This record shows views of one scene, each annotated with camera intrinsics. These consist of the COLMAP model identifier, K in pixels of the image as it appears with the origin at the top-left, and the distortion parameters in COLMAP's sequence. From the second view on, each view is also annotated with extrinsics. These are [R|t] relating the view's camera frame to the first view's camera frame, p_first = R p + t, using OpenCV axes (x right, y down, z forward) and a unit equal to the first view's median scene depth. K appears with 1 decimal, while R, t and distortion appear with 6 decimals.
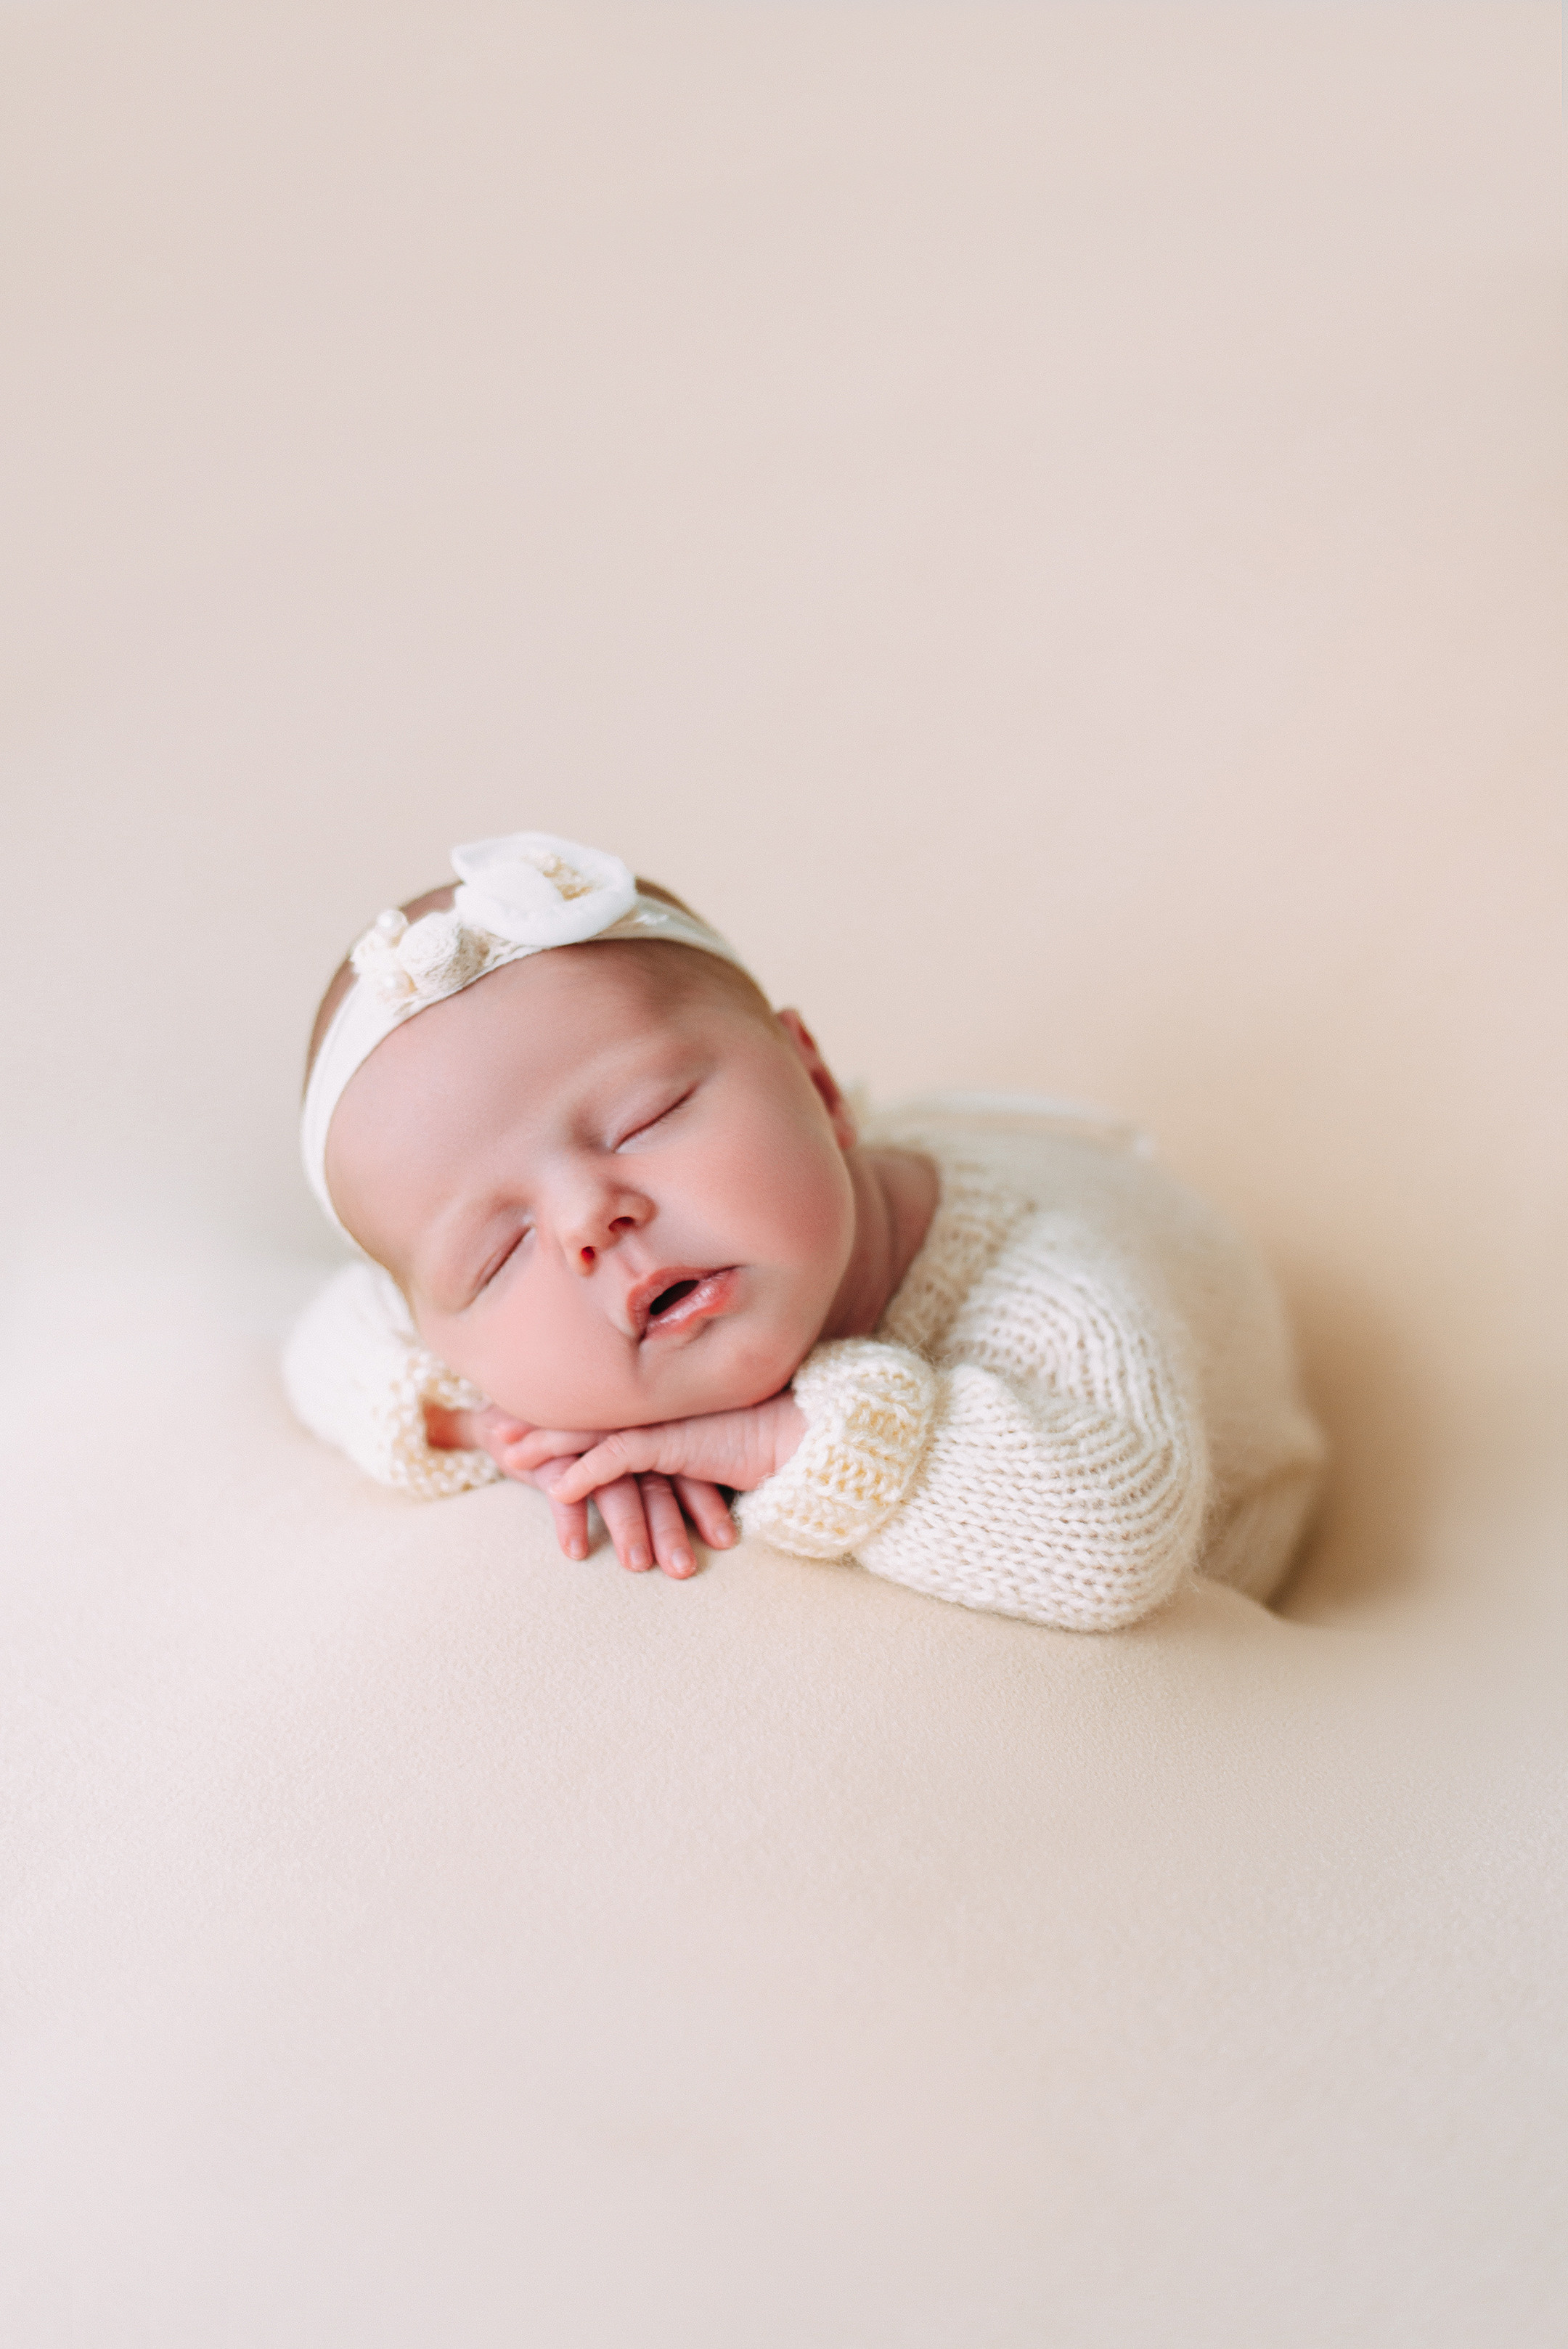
lens RADIAL K [[3546.4, 0, 782.1], [0, 3546.4, 1058.4], [0, 0, 1]] dist [0.001272, -0.028807]
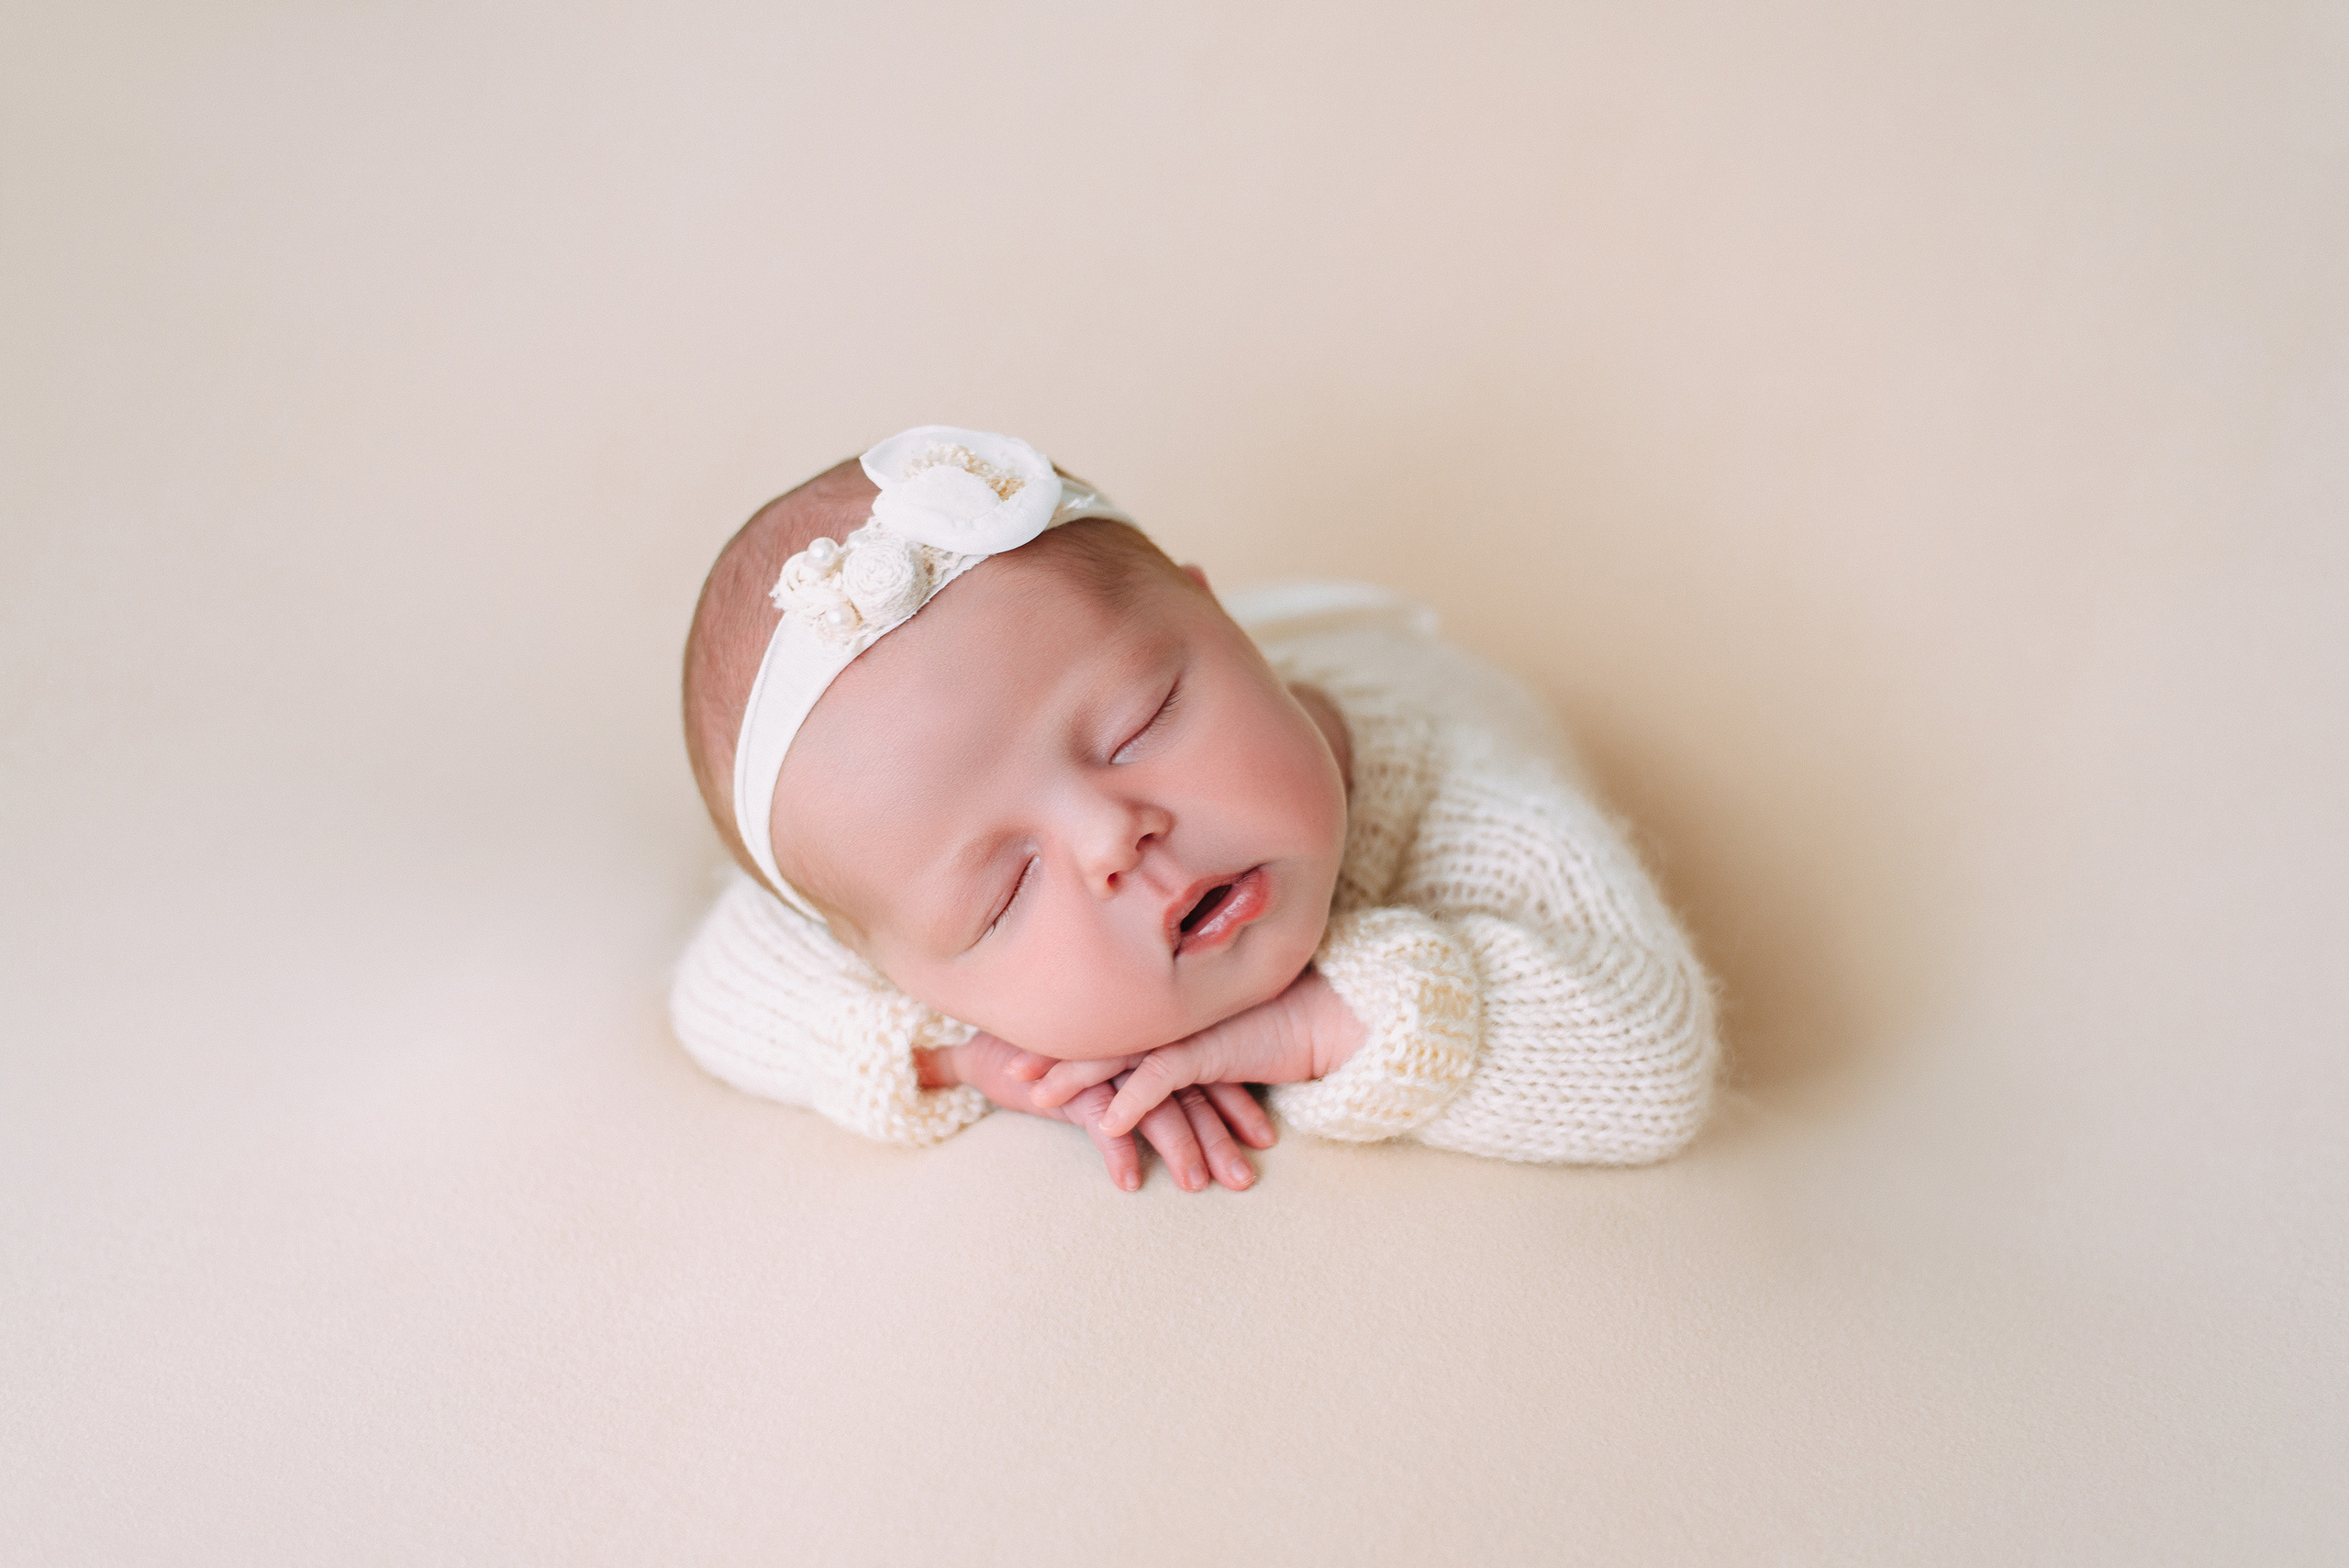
lens RADIAL K [[3546.2, 0, 986.7], [0, 3546.2, 782.5], [0, 0, 1]] dist [0.001272, -0.028807]
pose [[0.960242, -0.168113, 0.222874, -0.288658], [0.136367, 0.979084, 0.150989, -0.114480], [-0.243596, -0.114594, 0.963083, 0.106535]]
